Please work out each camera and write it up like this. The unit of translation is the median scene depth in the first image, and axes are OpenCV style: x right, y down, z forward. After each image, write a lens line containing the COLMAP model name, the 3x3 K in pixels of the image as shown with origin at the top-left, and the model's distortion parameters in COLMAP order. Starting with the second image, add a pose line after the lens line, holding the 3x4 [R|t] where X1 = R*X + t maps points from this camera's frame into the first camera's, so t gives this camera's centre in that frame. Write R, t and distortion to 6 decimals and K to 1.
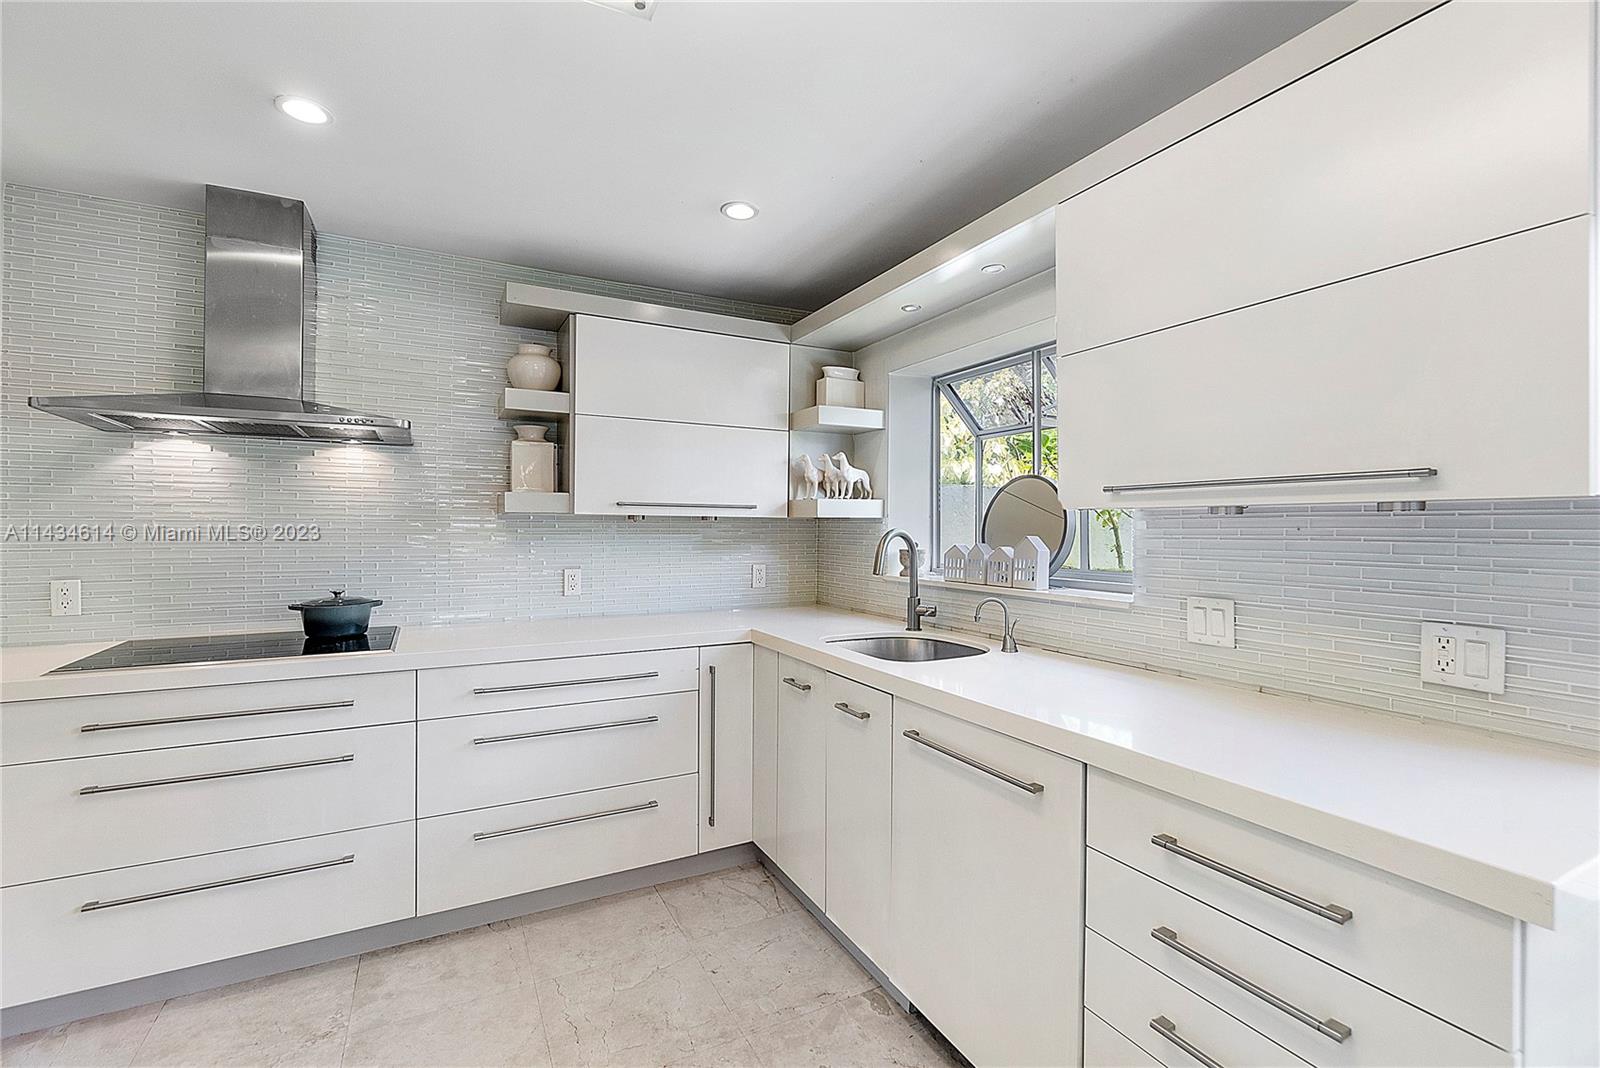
lens RADIAL K [[711.1, 0, 807.4], [0, 711.1, 531.0], [0, 0, 1]] dist [-0.002781, -0.000521]
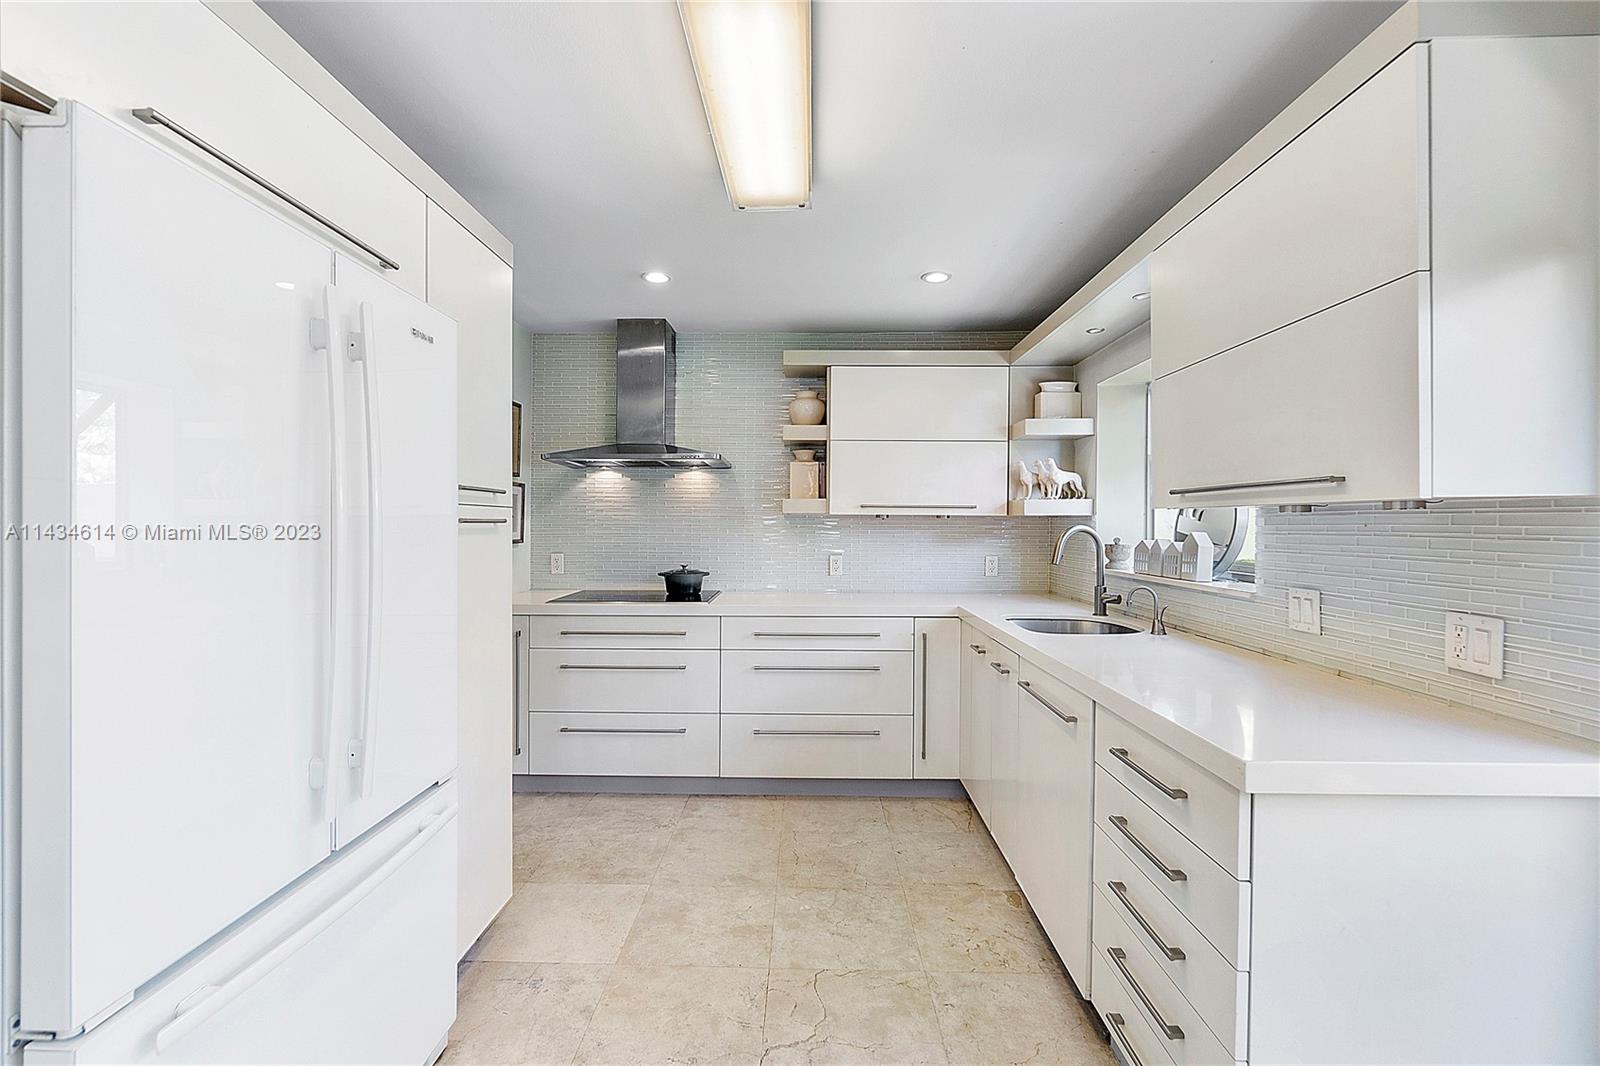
lens RADIAL K [[711.1, 0, 794.7], [0, 711.1, 529.8], [0, 0, 1]] dist [-0.002781, -0.000521]
pose [[0.875666, 0.003884, -0.482902, 0.305199], [-0.002433, 0.999990, 0.003630, 0.001504], [0.482911, -0.002003, 0.875667, -0.248192]]
